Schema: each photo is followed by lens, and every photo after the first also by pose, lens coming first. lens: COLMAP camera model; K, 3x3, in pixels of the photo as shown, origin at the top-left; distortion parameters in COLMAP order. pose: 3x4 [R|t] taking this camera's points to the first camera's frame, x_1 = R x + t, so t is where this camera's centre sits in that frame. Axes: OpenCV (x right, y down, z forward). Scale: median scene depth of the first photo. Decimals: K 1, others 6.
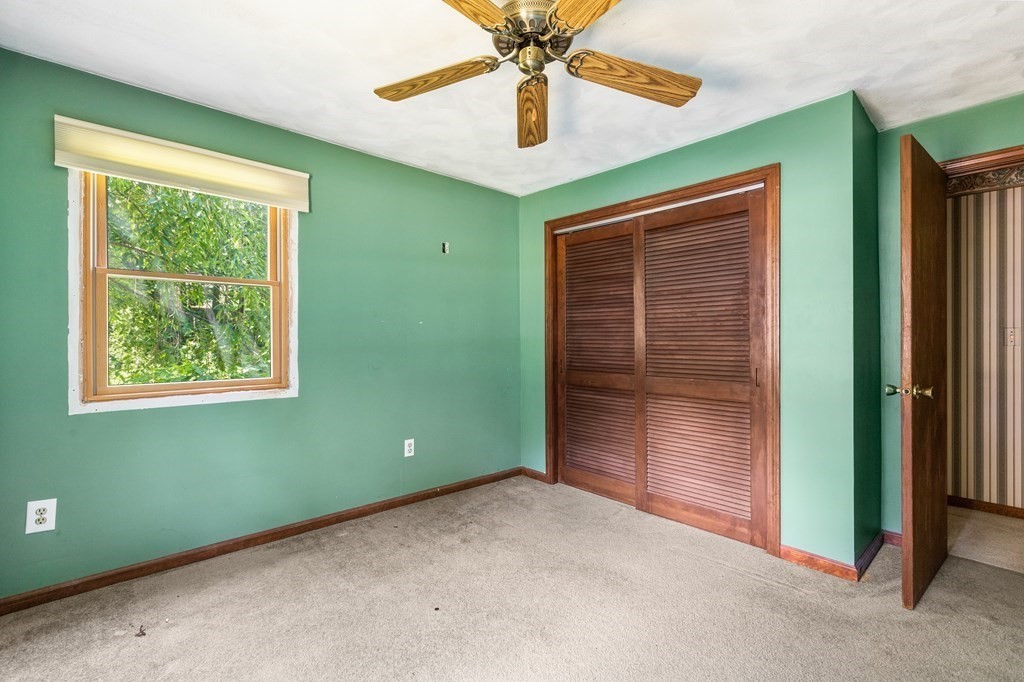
lens RADIAL K [[464.1, 0, 515.8], [0, 464.1, 339.7], [0, 0, 1]] dist [0.005289, -0.001590]
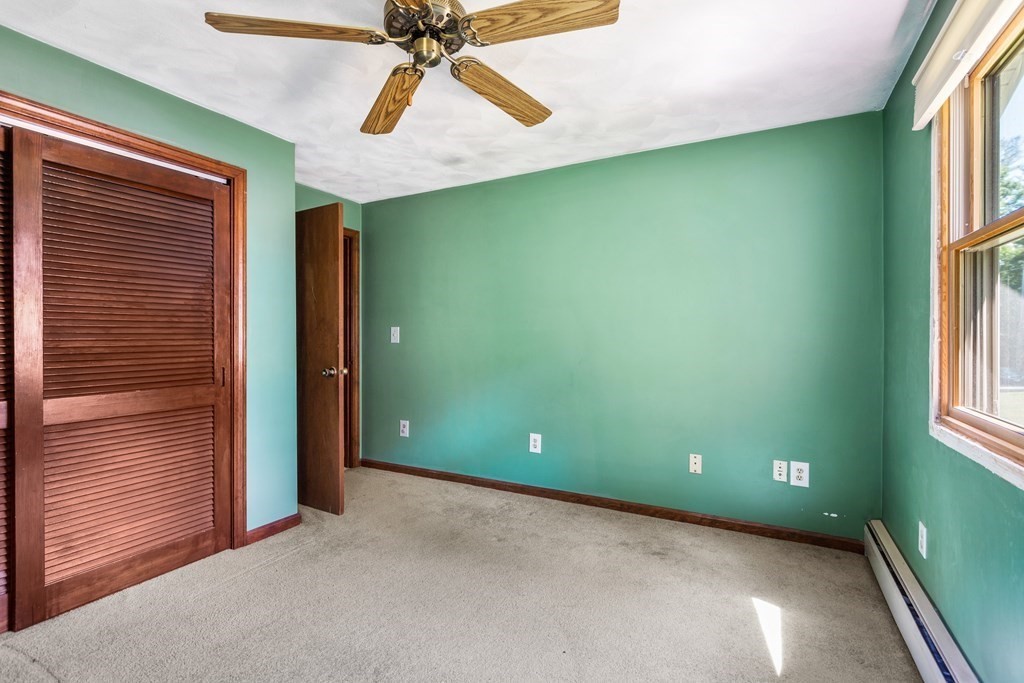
lens RADIAL K [[464.1, 0, 515.2], [0, 464.1, 338.5], [0, 0, 1]] dist [0.005289, -0.001590]
pose [[-0.330710, -0.005127, 0.943718, -0.581579], [0.000698, 0.999984, 0.005677, -0.004613], [-0.943732, 0.002537, -0.330701, 0.715670]]
